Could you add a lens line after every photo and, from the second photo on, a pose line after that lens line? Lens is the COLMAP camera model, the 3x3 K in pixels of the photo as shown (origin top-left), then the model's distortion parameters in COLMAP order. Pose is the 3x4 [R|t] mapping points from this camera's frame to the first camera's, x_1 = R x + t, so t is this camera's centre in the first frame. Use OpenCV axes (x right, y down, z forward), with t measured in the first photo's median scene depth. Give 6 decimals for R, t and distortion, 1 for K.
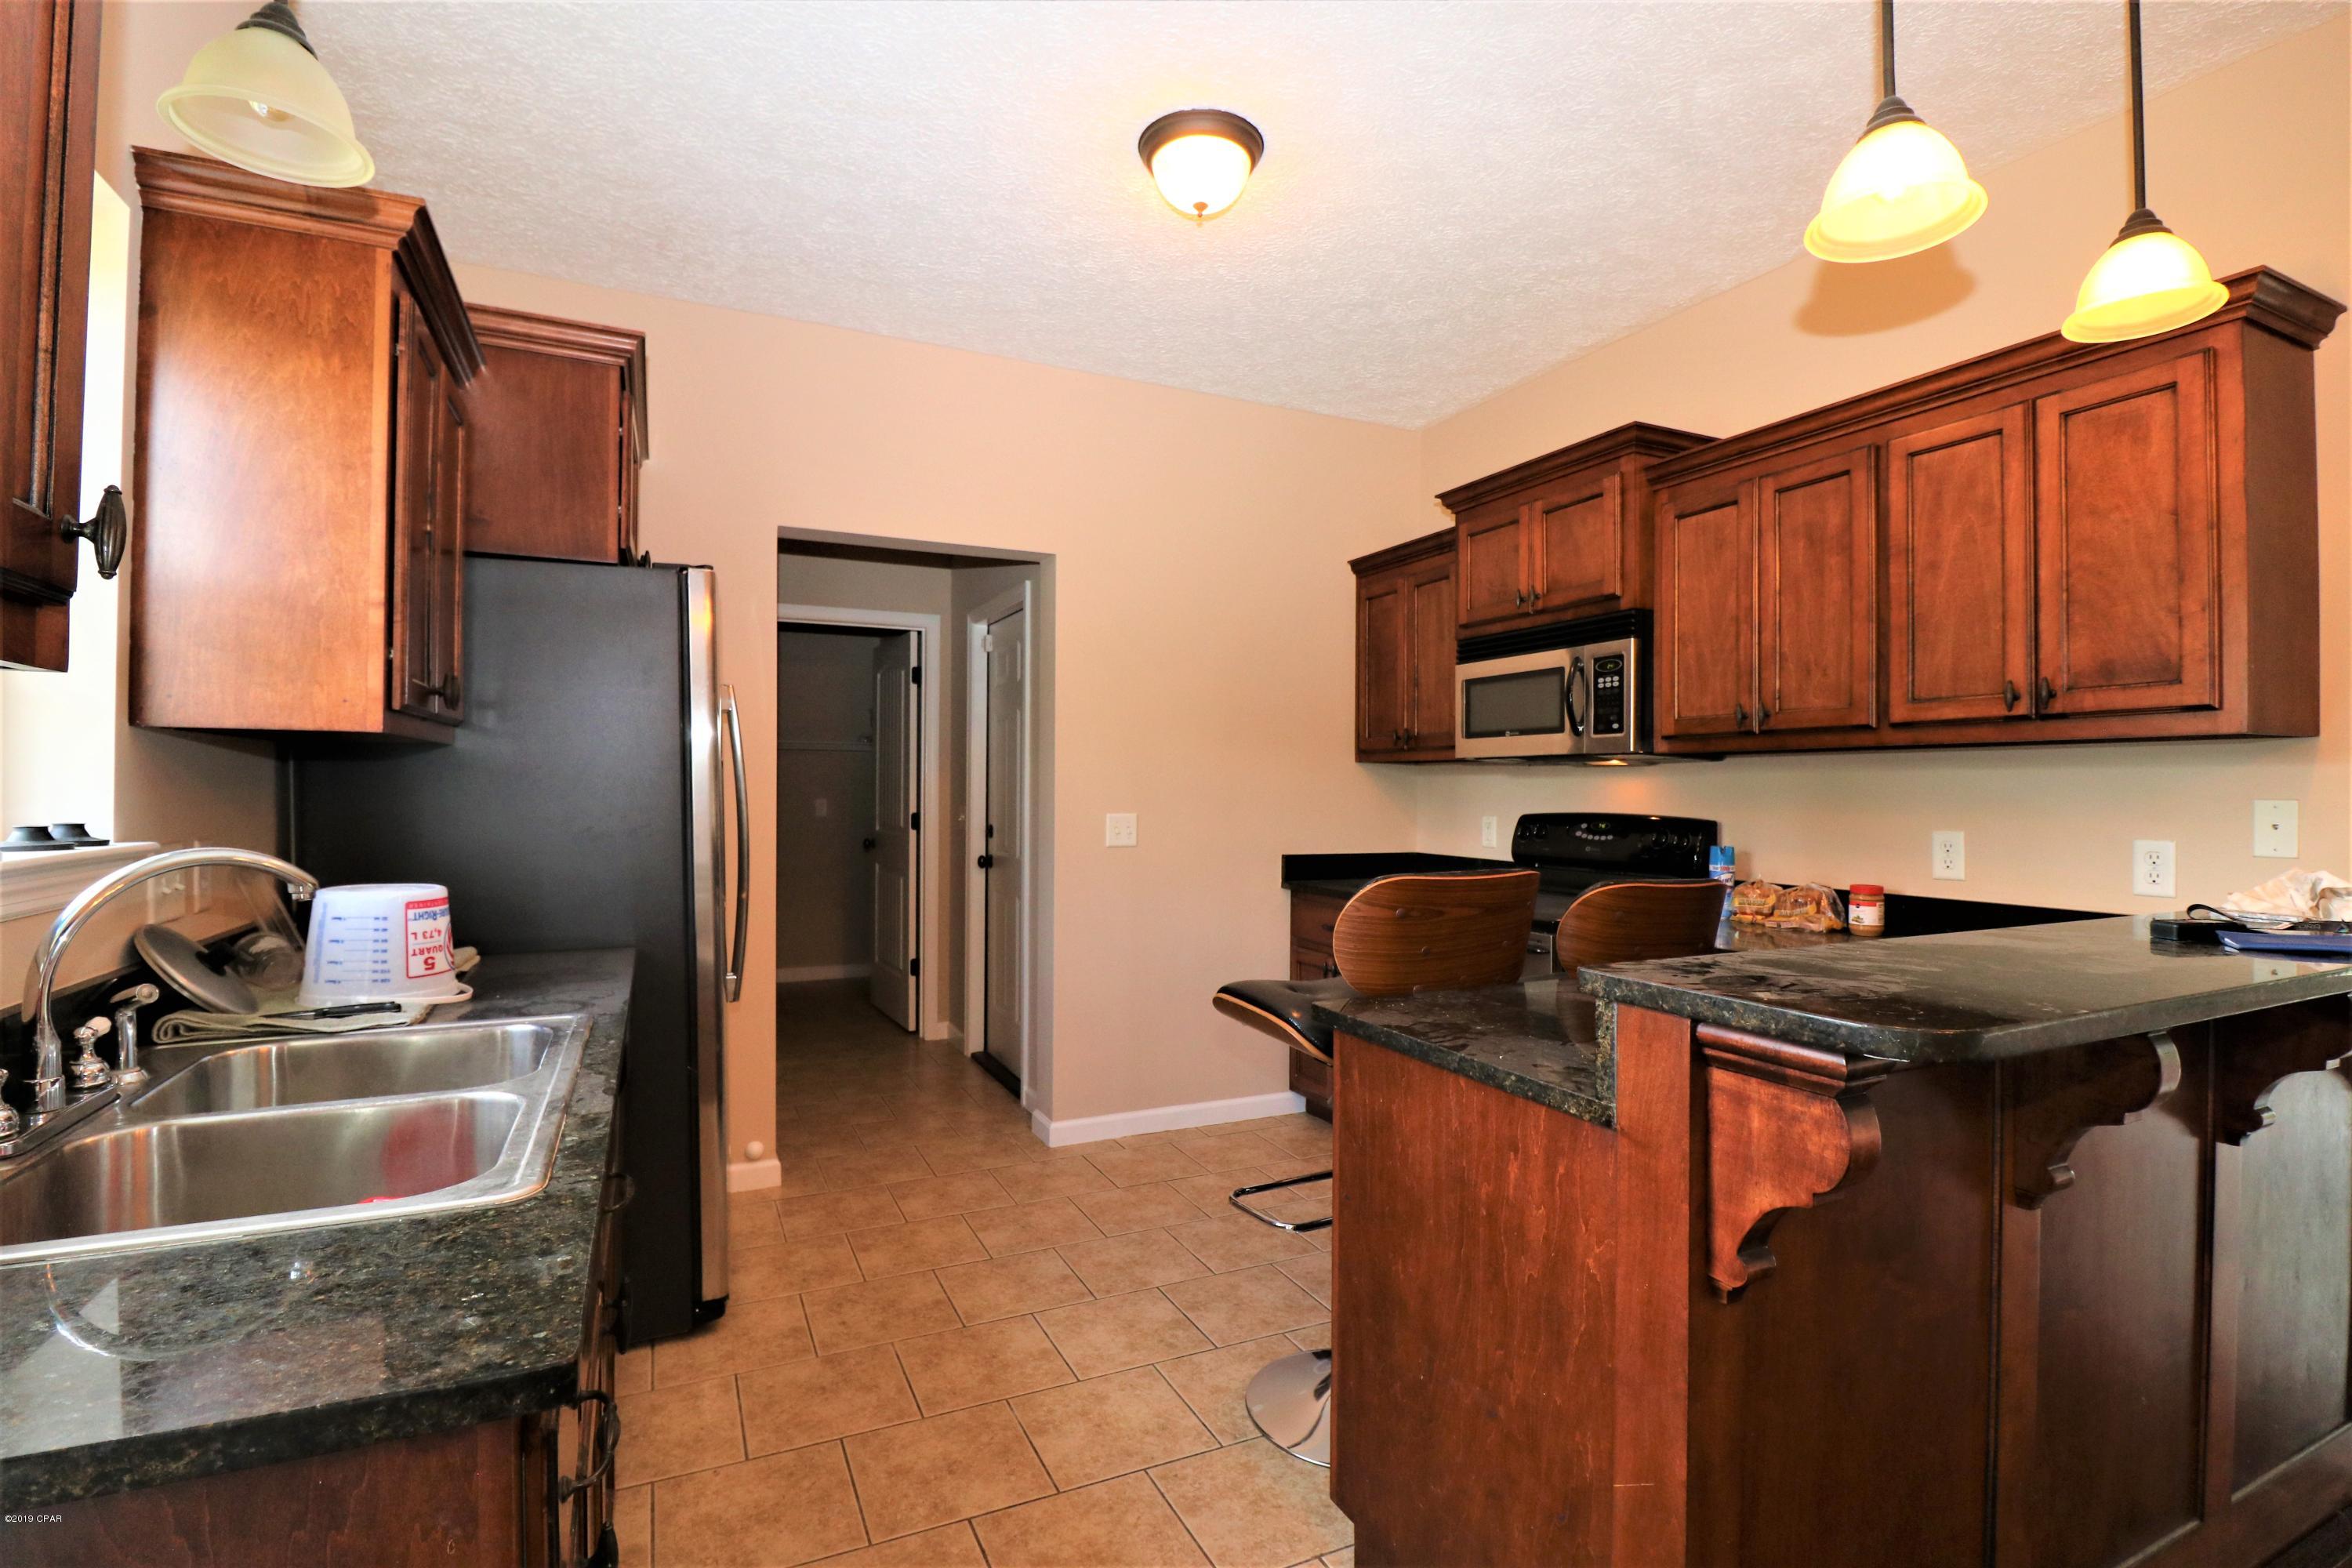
lens RADIAL K [[1085.0, 0, 1157.9], [0, 1085.0, 780.8], [0, 0, 1]] dist [-0.013464, -0.007008]
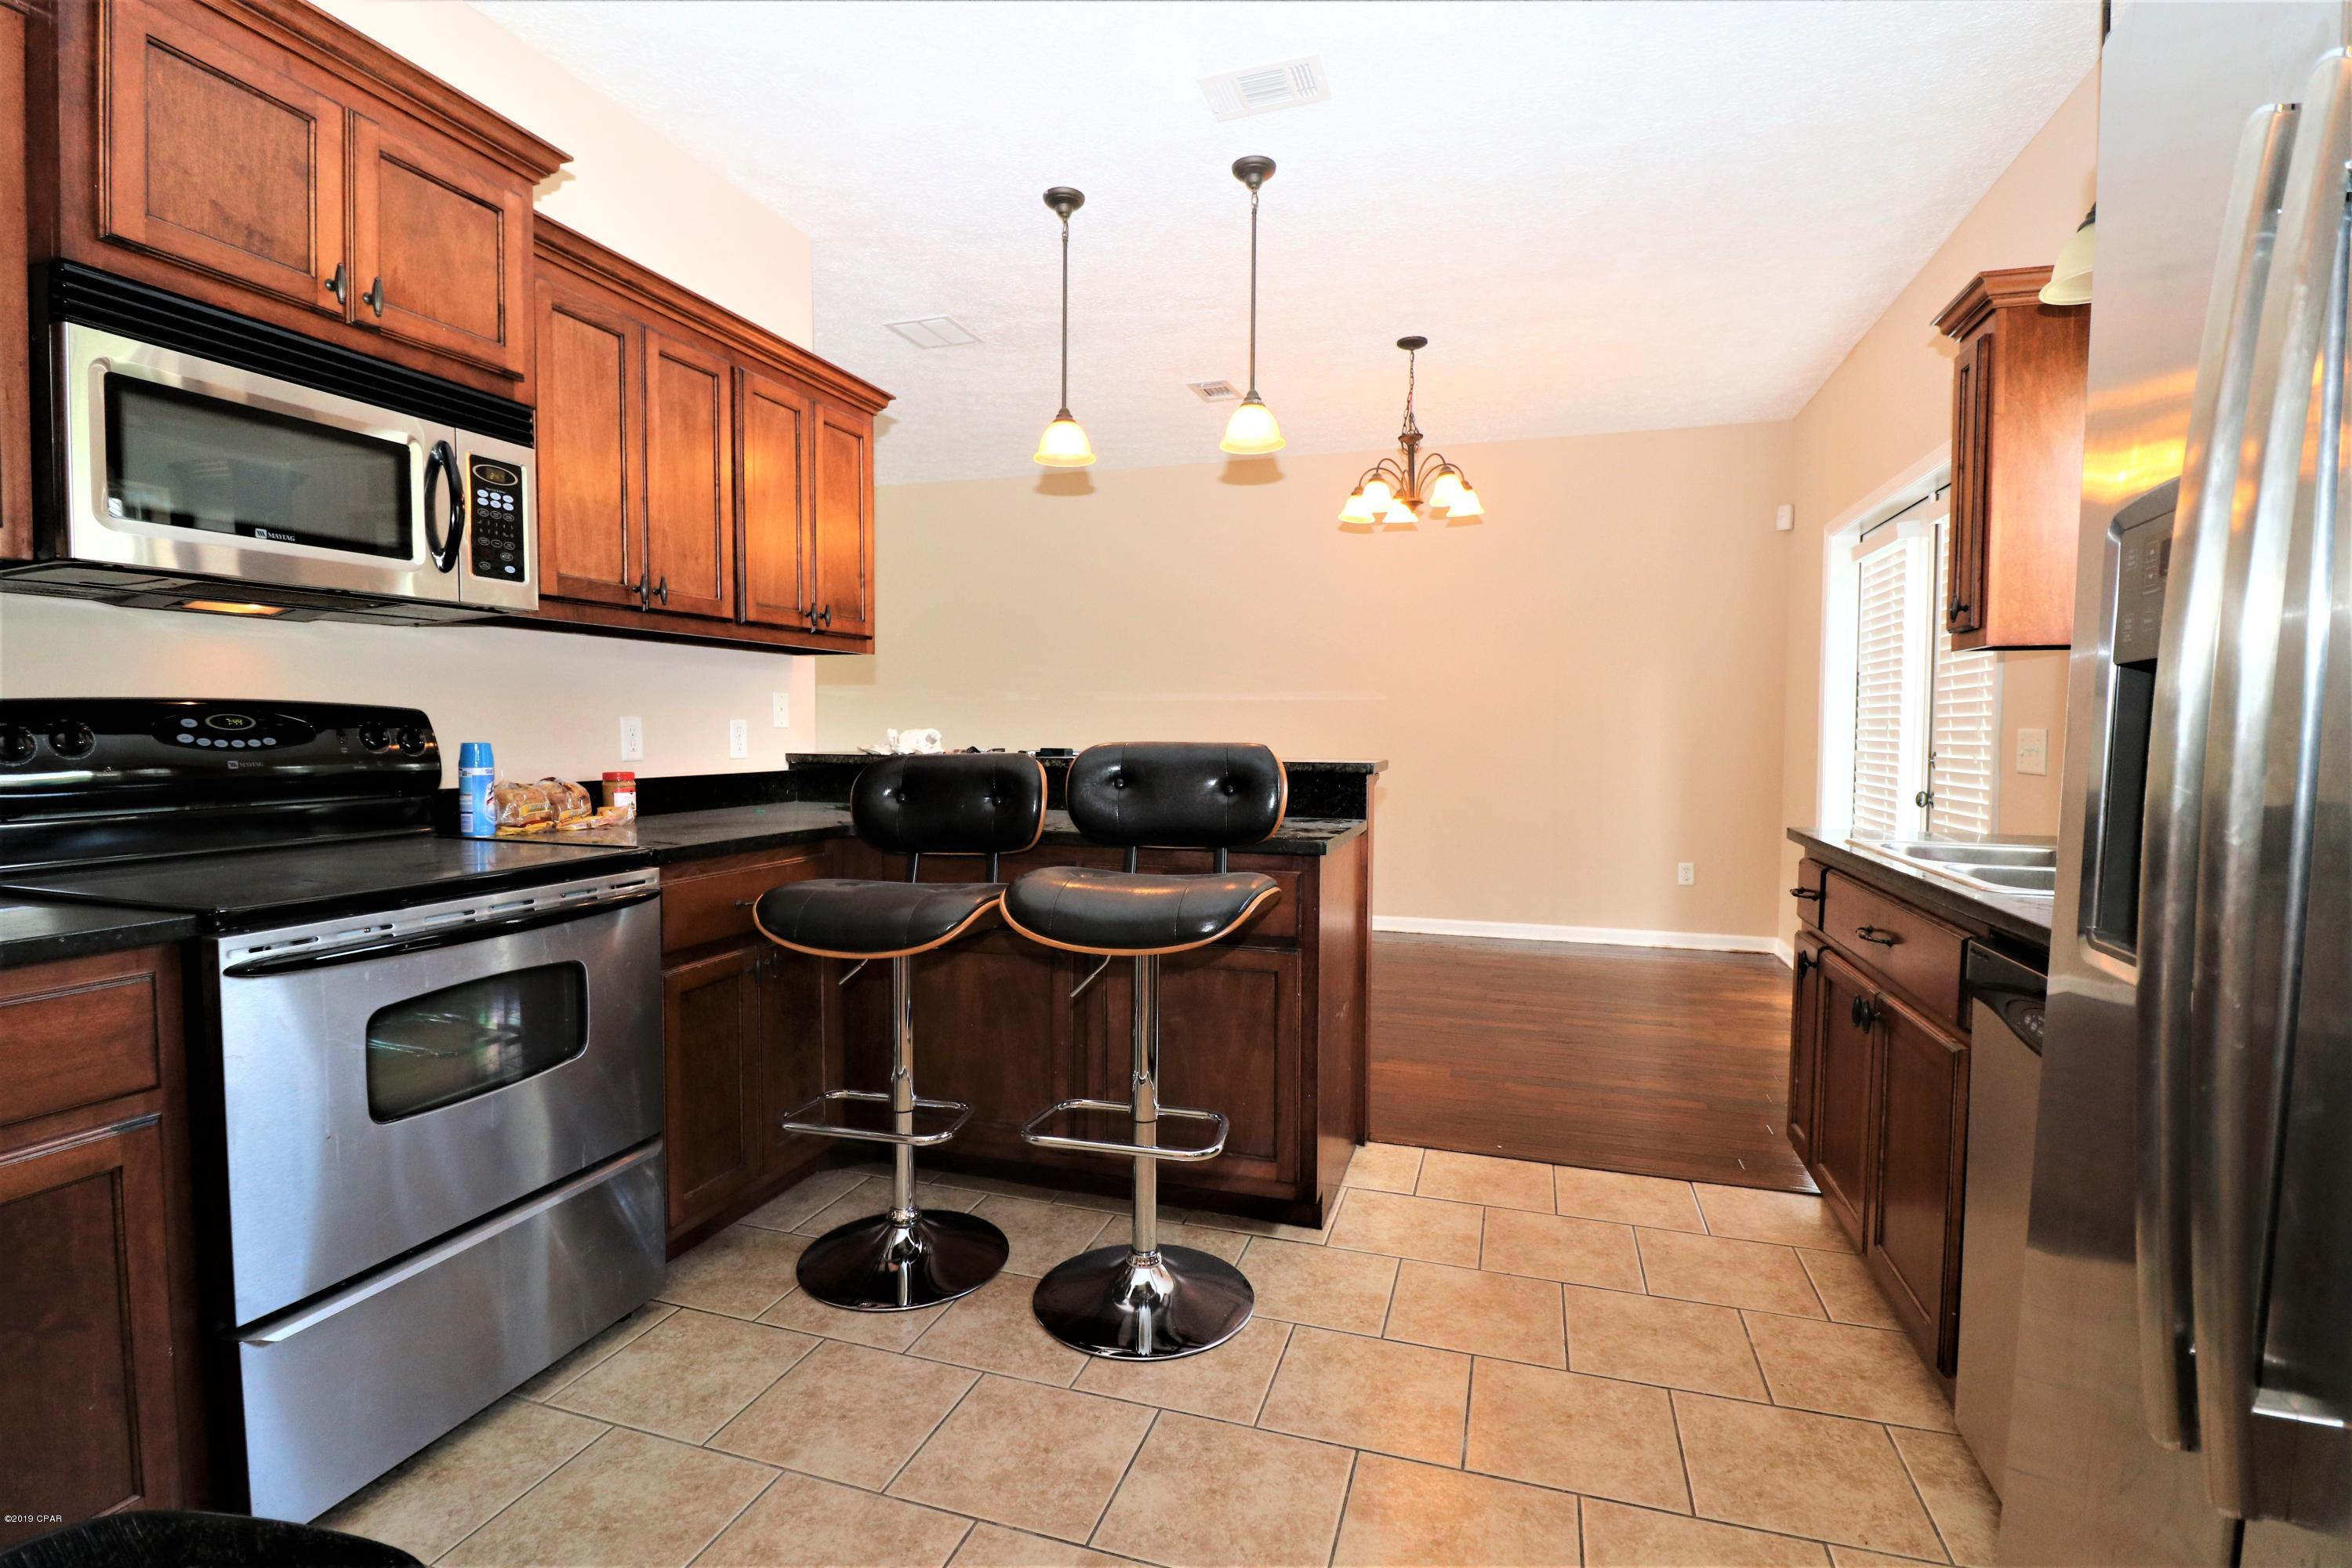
lens RADIAL K [[1085.0, 0, 1181.4], [0, 1085.0, 784.5], [0, 0, 1]] dist [-0.013464, -0.007008]
pose [[-0.739169, -0.042995, 0.672147, -0.420725], [-0.012880, 0.998680, 0.049718, 0.054391], [-0.673397, 0.028093, -0.738747, 1.467264]]
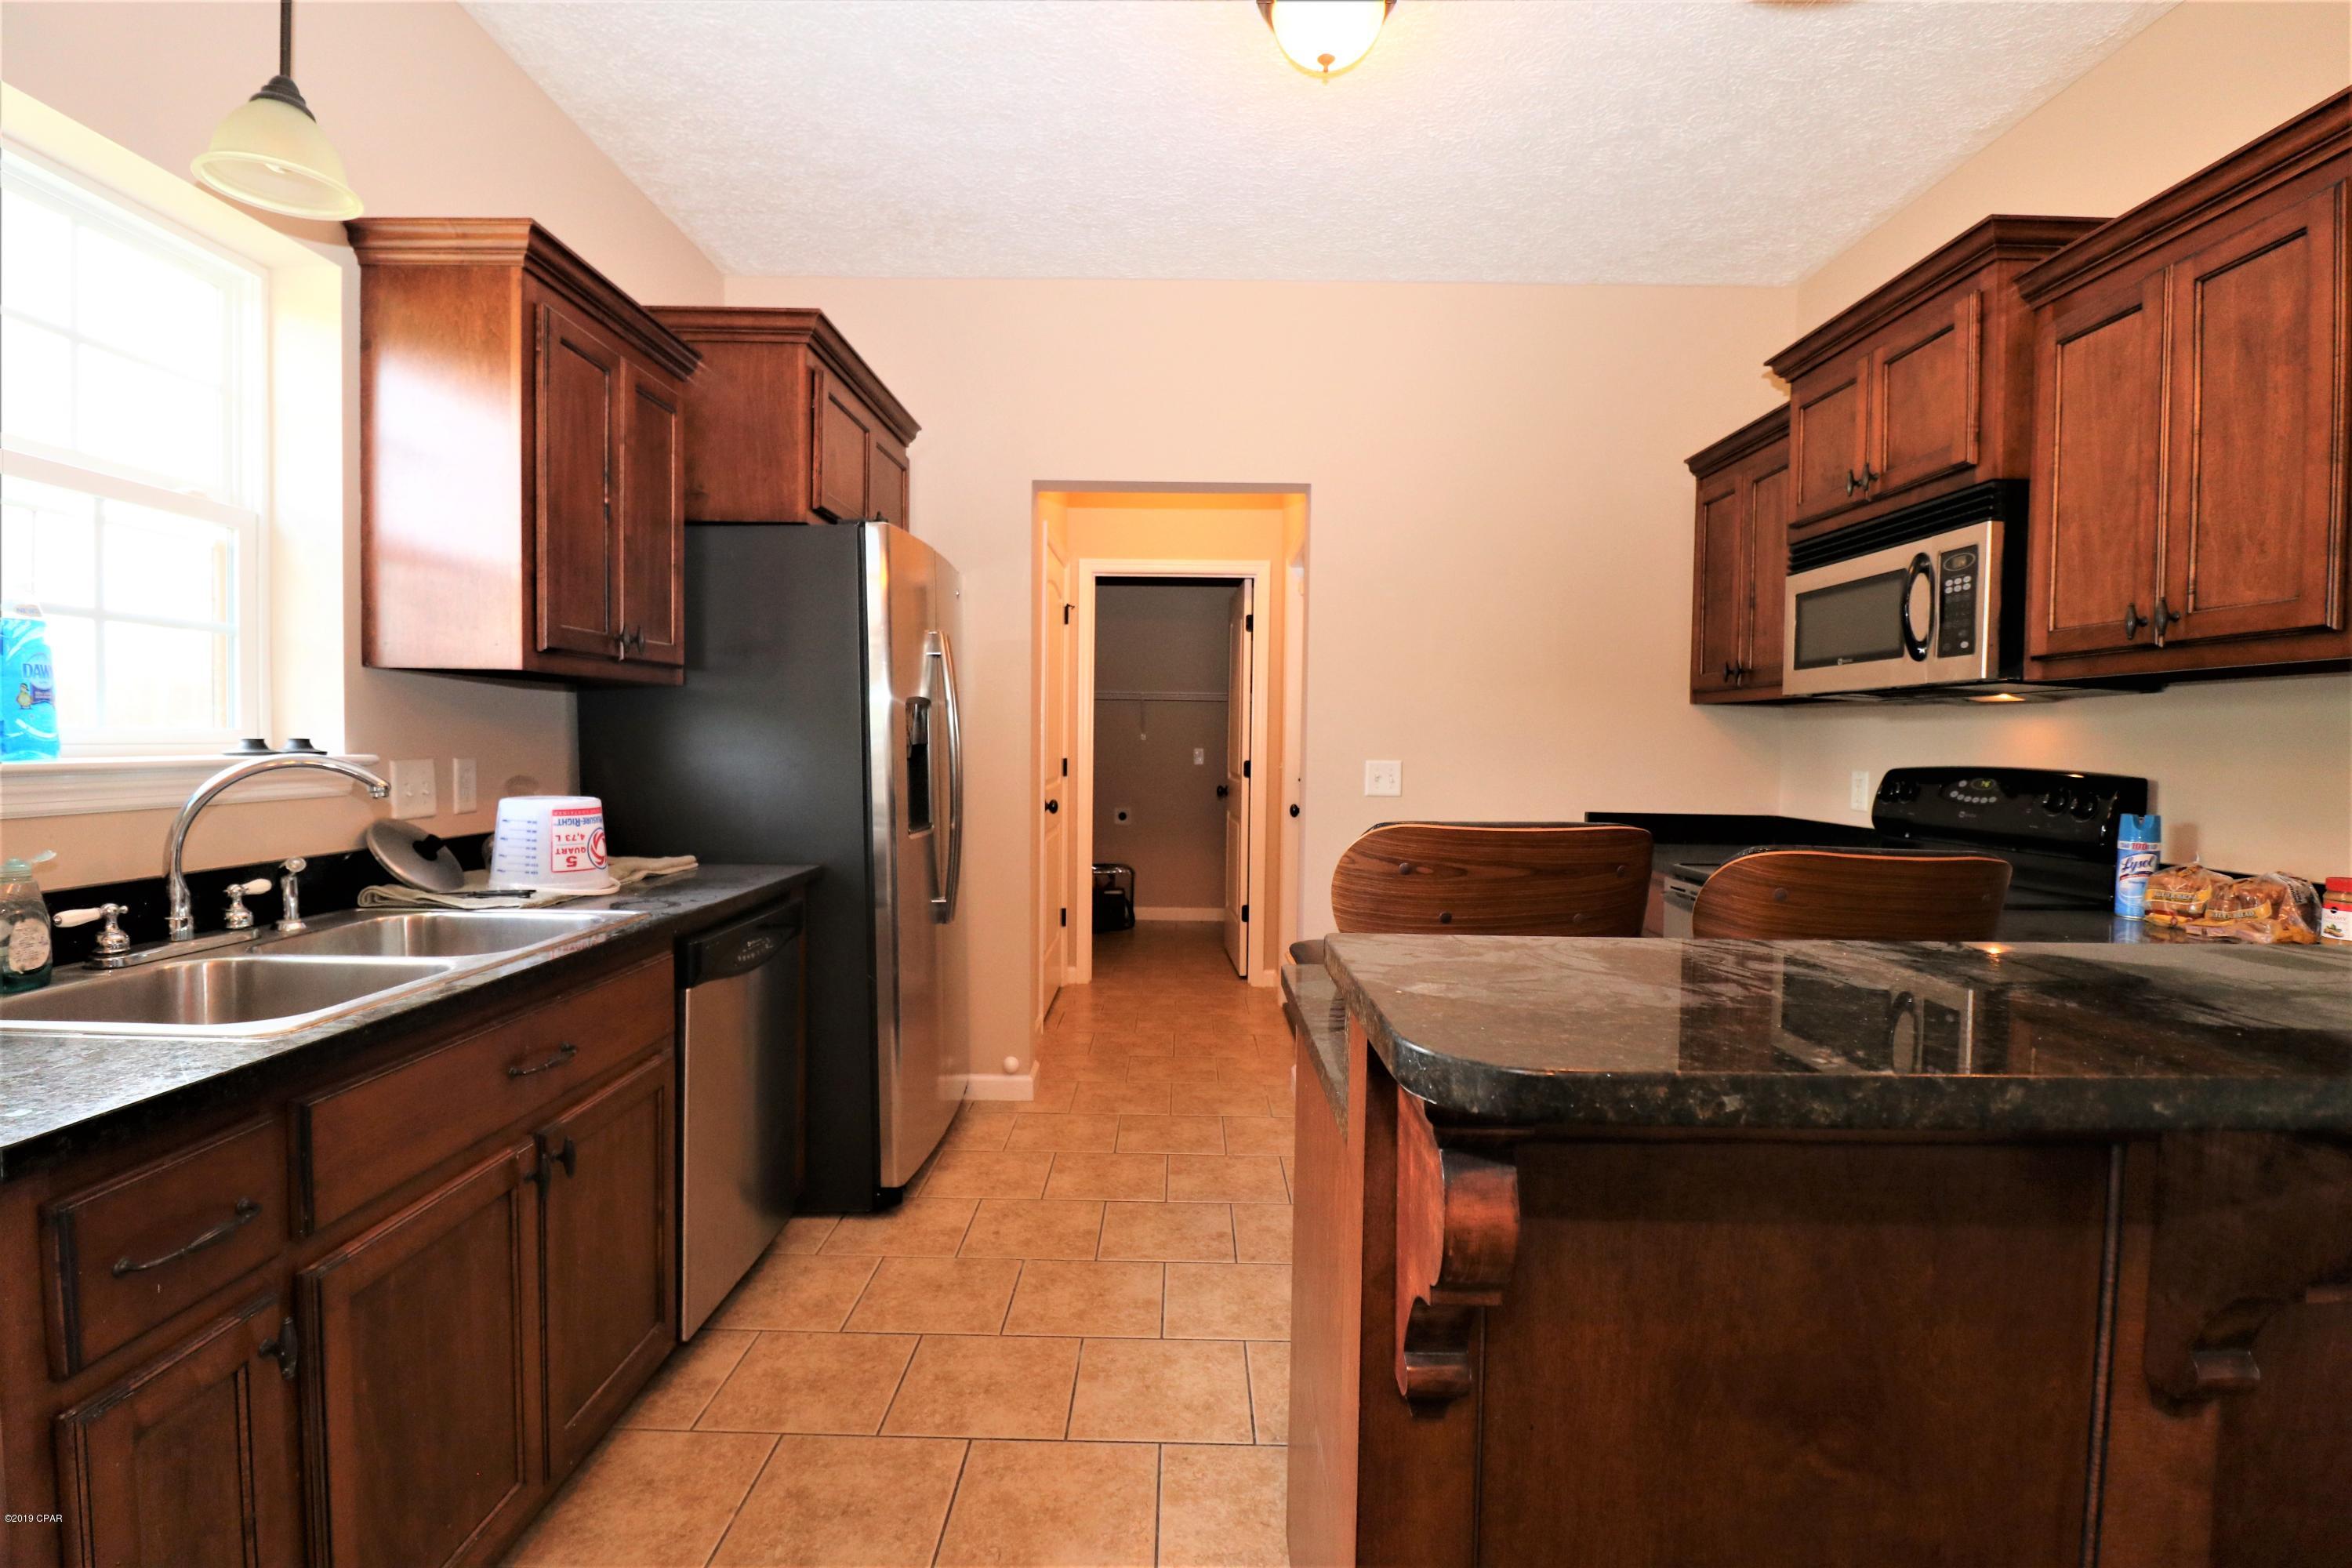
lens RADIAL K [[1085.0, 0, 1167.5], [0, 1085.0, 778.5], [0, 0, 1]] dist [-0.013464, -0.007008]
pose [[0.901143, 0.021905, -0.432969, 0.306036], [-0.005857, 0.999247, 0.038365, 0.017714], [0.433483, -0.032037, 0.900592, 0.135663]]
